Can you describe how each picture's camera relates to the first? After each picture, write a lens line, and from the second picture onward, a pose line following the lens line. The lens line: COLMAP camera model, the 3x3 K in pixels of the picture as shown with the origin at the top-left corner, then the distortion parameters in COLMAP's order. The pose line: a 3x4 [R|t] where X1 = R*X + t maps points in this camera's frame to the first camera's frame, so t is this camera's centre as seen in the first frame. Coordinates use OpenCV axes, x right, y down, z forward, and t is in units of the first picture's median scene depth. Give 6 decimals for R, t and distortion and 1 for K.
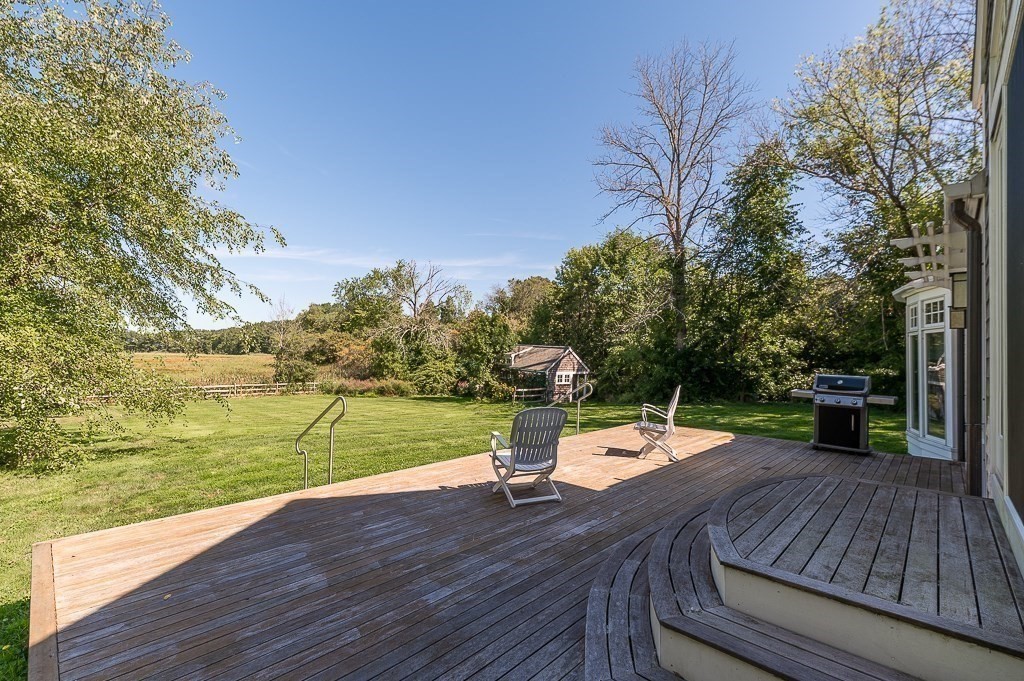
lens RADIAL K [[446.5, 0, 513.6], [0, 446.5, 345.2], [0, 0, 1]] dist [-0.002084, -0.000674]
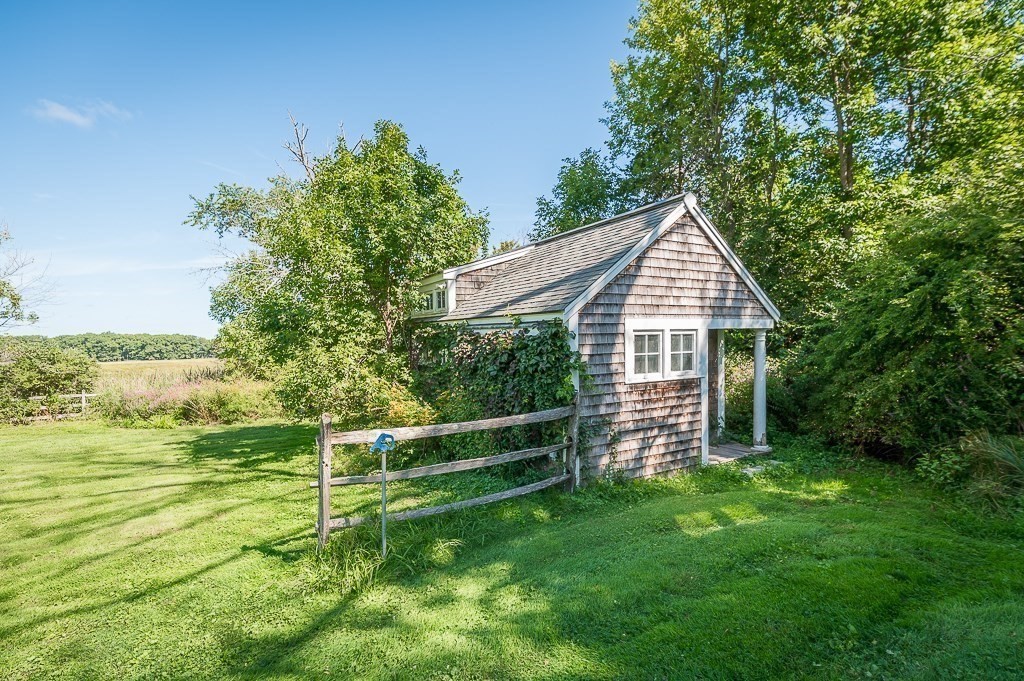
lens RADIAL K [[446.5, 0, 513.6], [0, 446.5, 345.2], [0, 0, 1]] dist [-0.002084, -0.000674]
pose [[0.999420, -0.015219, 0.030464, 0.042685], [0.013039, 0.997424, 0.070539, 0.057781], [-0.031459, -0.070101, 0.997044, 0.811075]]
